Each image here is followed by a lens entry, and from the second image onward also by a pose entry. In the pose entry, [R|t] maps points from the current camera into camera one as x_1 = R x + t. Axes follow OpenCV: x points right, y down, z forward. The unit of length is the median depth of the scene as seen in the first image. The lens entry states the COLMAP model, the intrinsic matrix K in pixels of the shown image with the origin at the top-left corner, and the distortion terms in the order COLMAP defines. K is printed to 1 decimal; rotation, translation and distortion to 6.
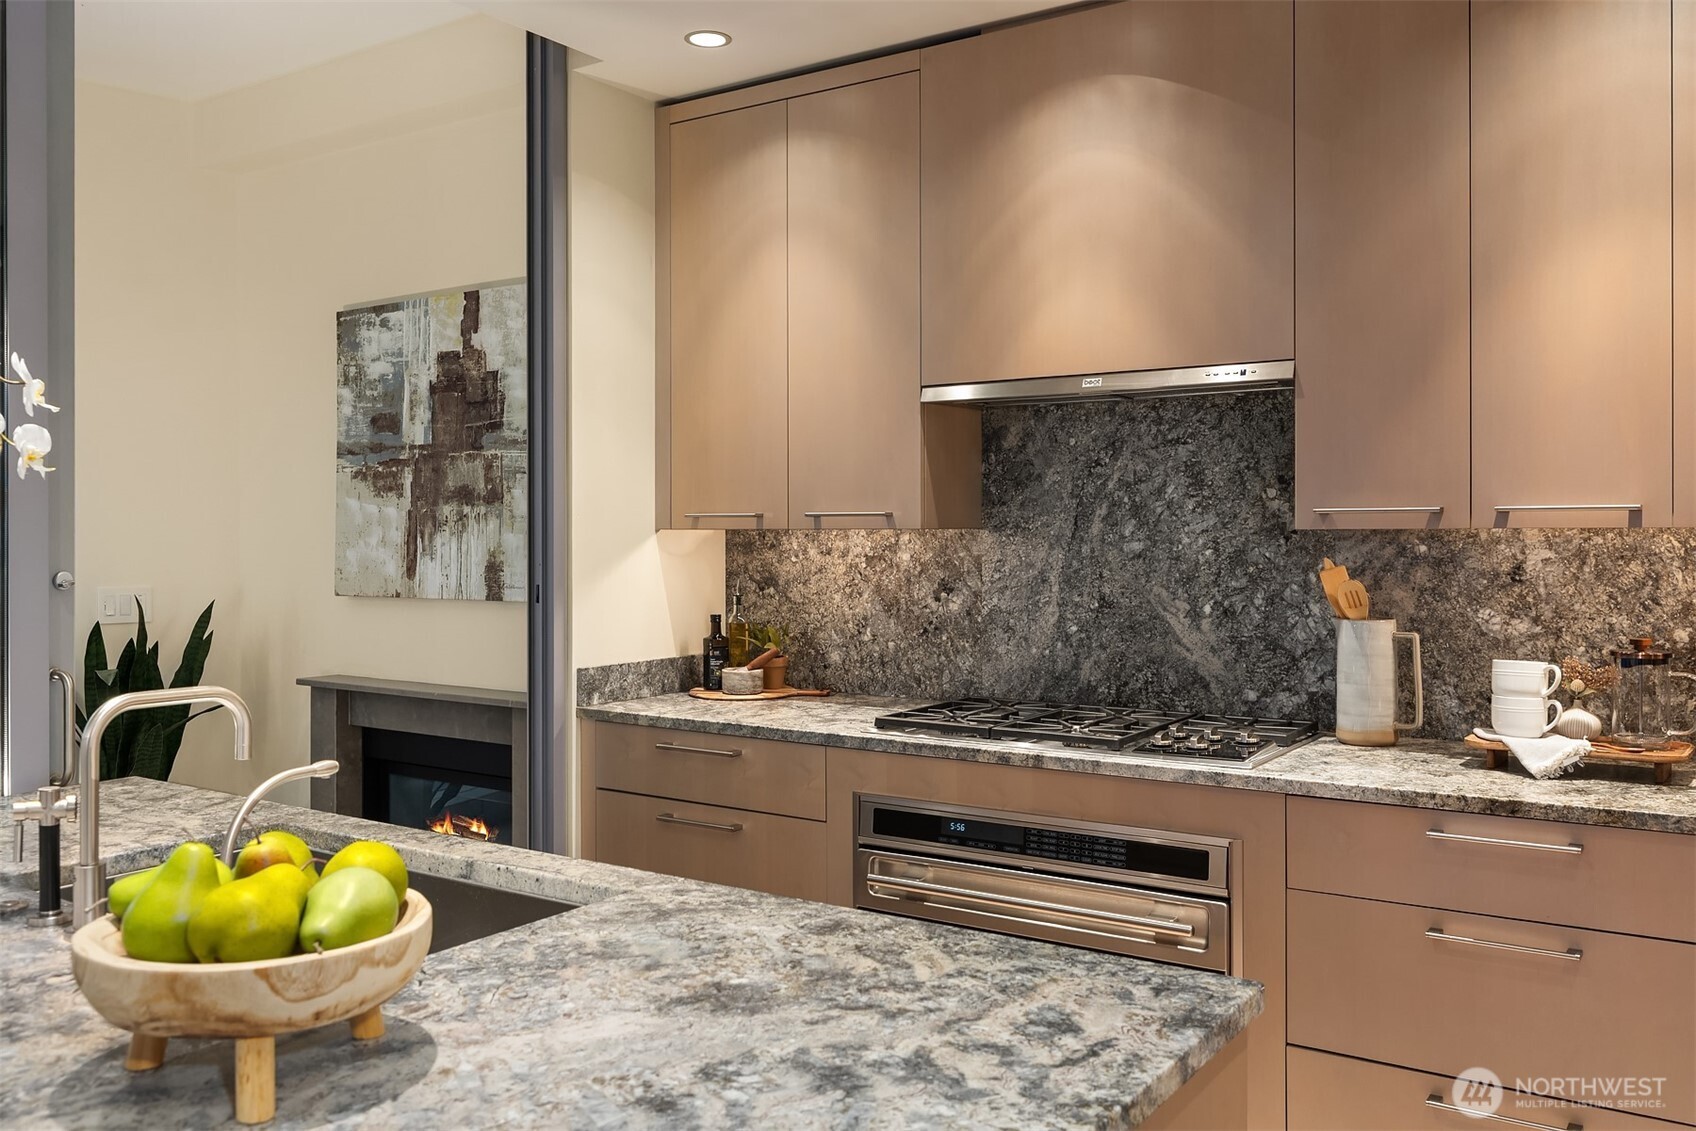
lens RADIAL K [[1376.2, 0, 817.0], [0, 1376.2, 527.0], [0, 0, 1]] dist [0.001281, -0.007698]
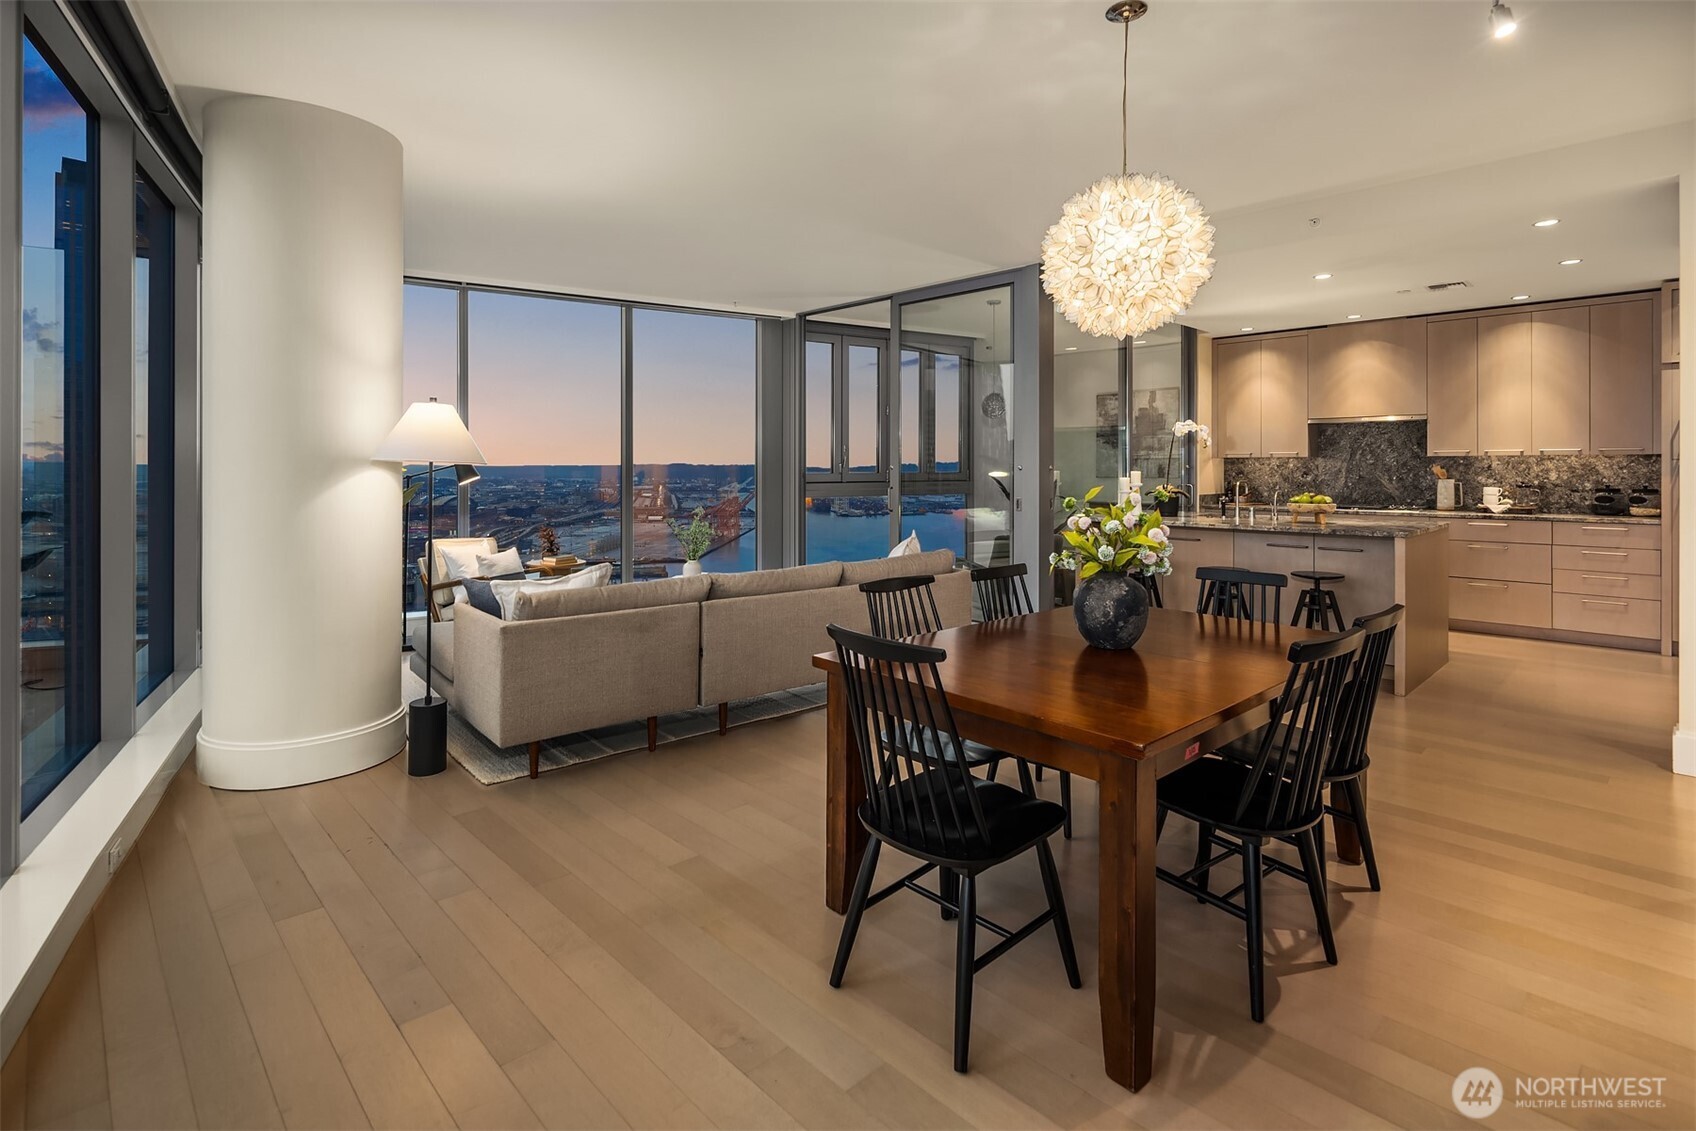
lens RADIAL K [[797.2, 0, 837.5], [0, 797.2, 460.6], [0, 0, 1]] dist [0.000123, -0.003431]
pose [[0.979789, 0.000593, -0.200035, -0.685234], [-0.001599, 0.999987, -0.004867, 0.022091], [0.200029, 0.005089, 0.979777, -1.274184]]
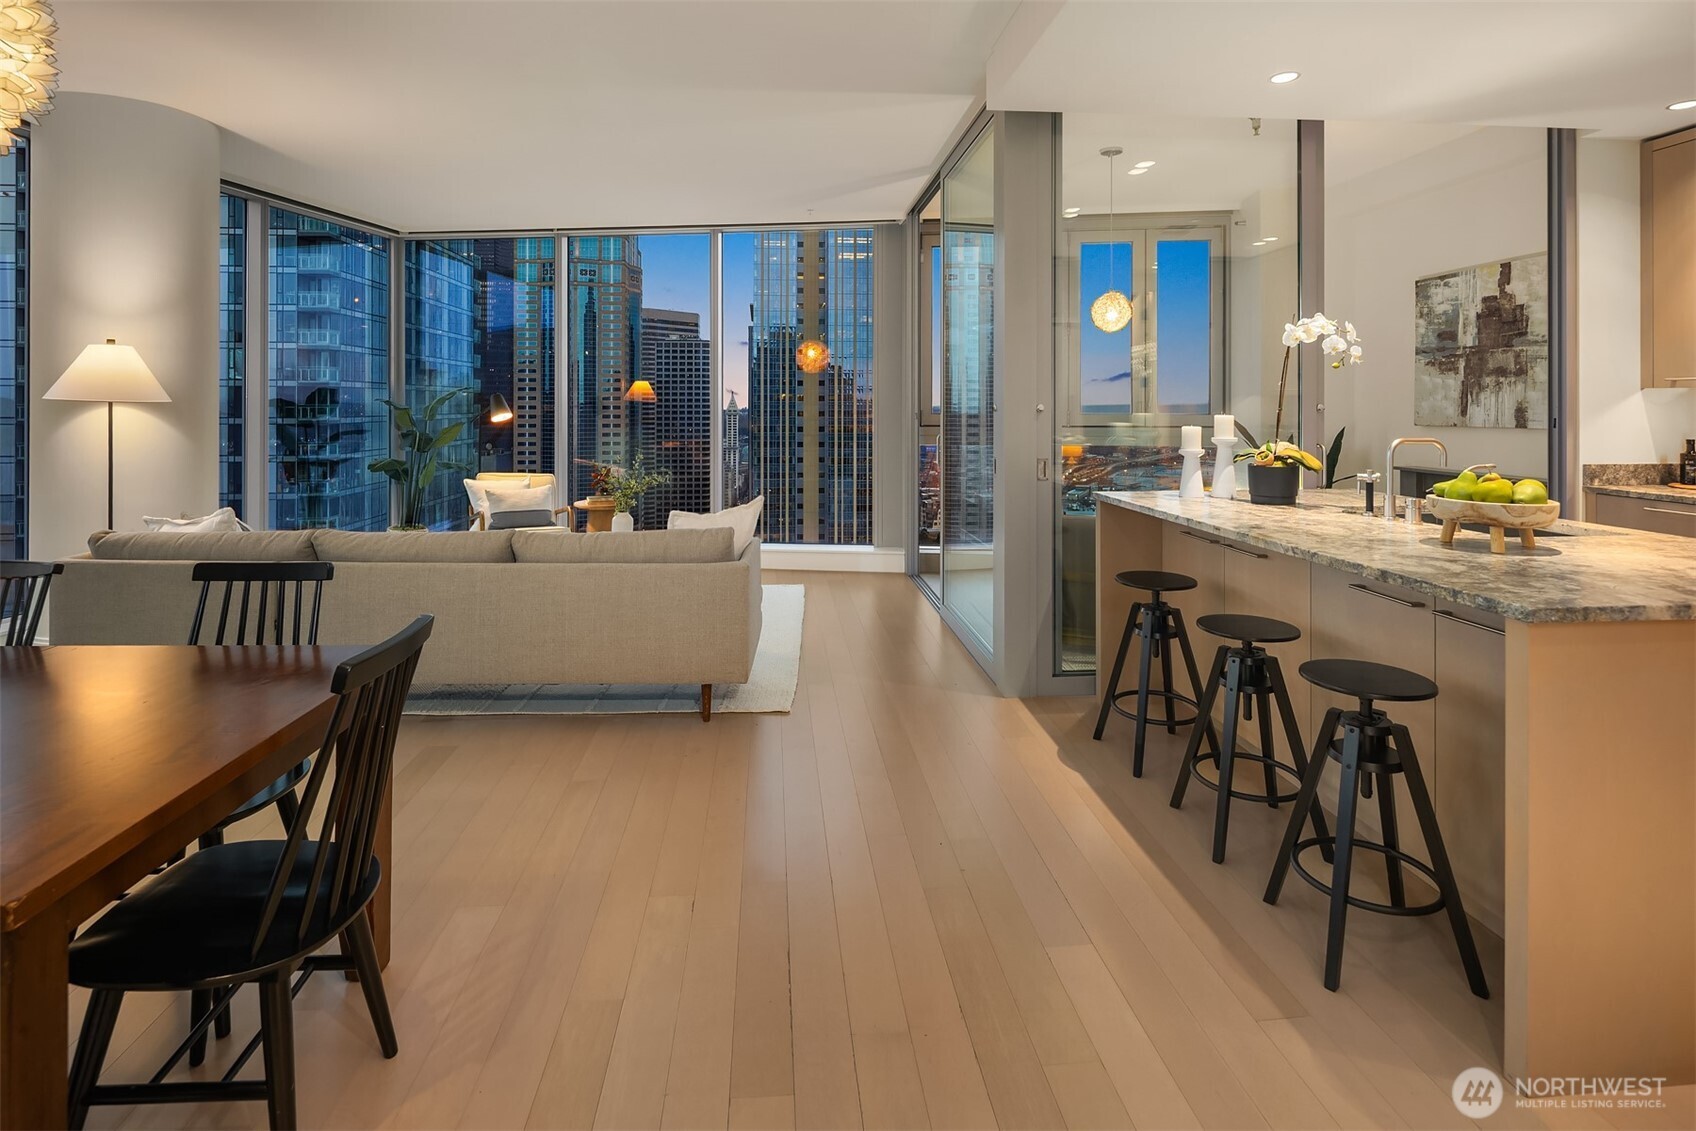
lens RADIAL K [[817.3, 0, 851.7], [0, 817.3, 401.6], [0, 0, 1]] dist [-0.002041, -0.000799]
pose [[0.645265, 0.000063, -0.763959, 0.025434], [-0.001412, 0.999998, -0.001111, 0.021736], [0.763958, 0.001796, 0.645264, -0.428214]]
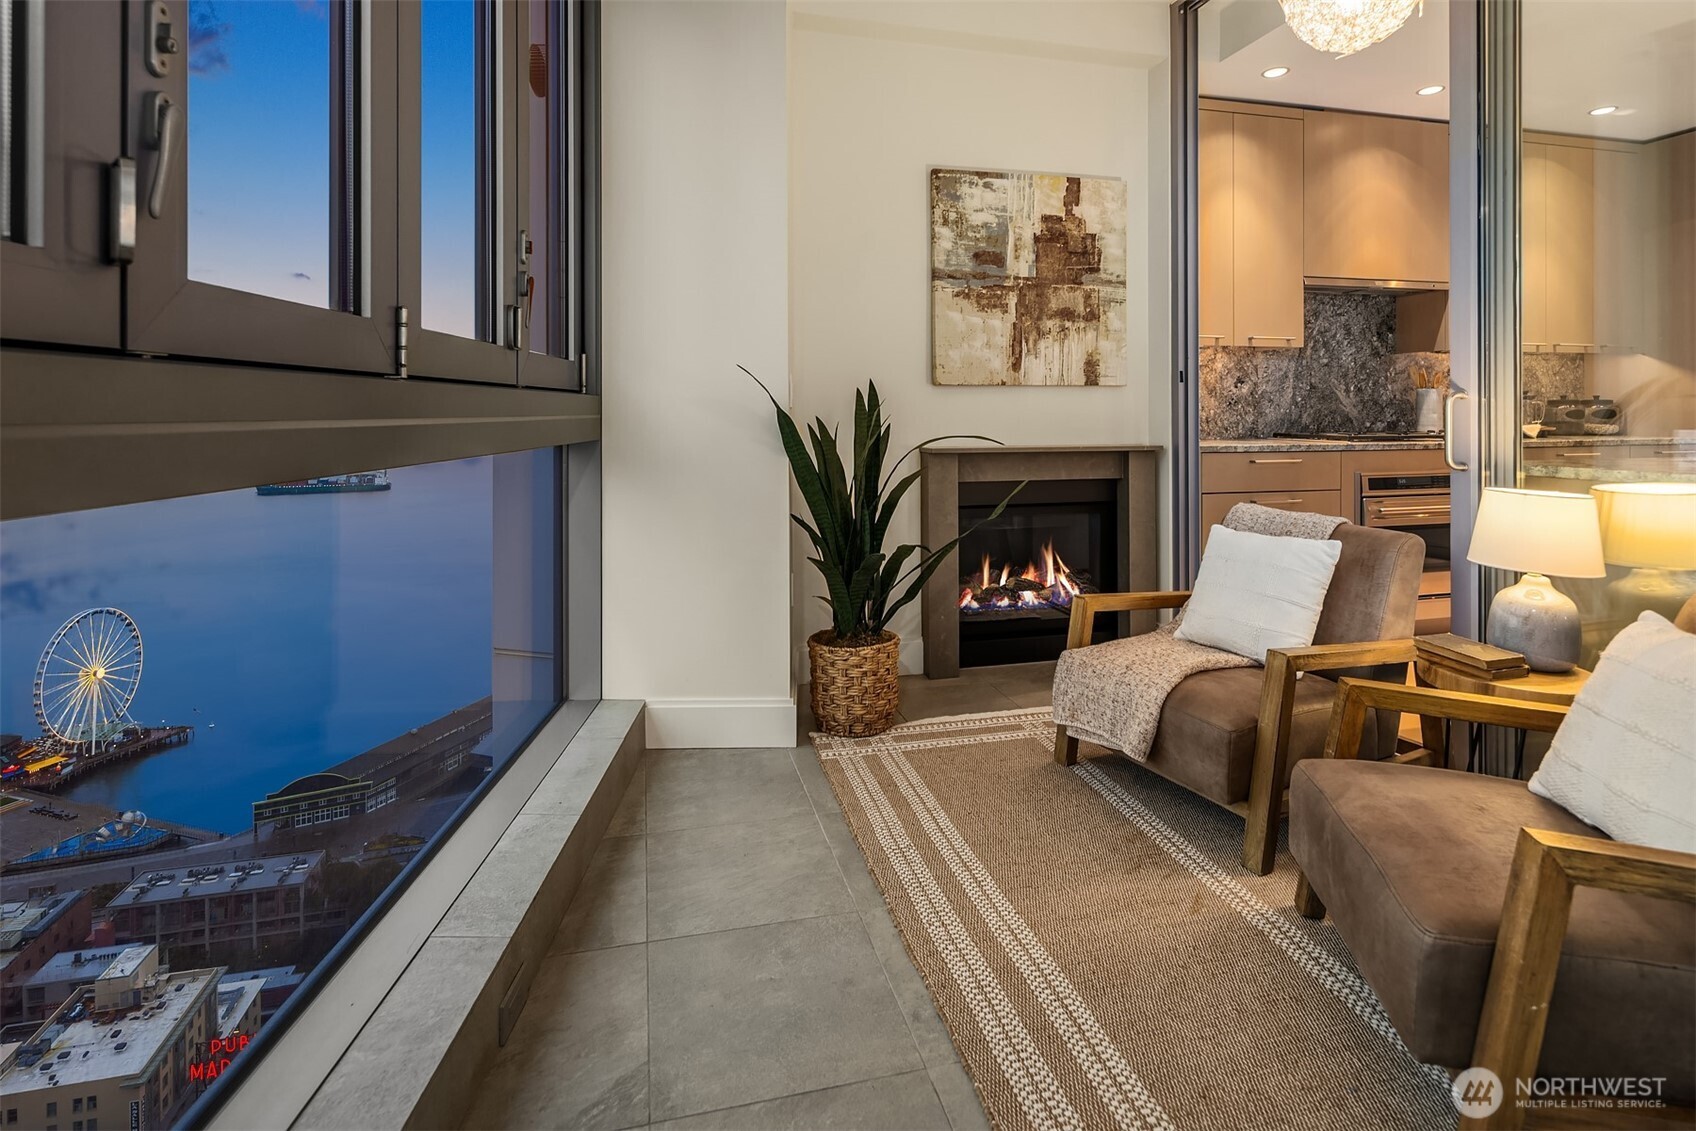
lens RADIAL K [[823.4, 0, 853.9], [0, 823.4, 404.5], [0, 0, 1]] dist [-0.000708, -0.000001]
pose [[0.665105, 0.006092, 0.746725, -1.152478], [-0.000521, 0.999970, -0.007695, 0.086887], [-0.746750, 0.004729, 0.665088, 0.630709]]
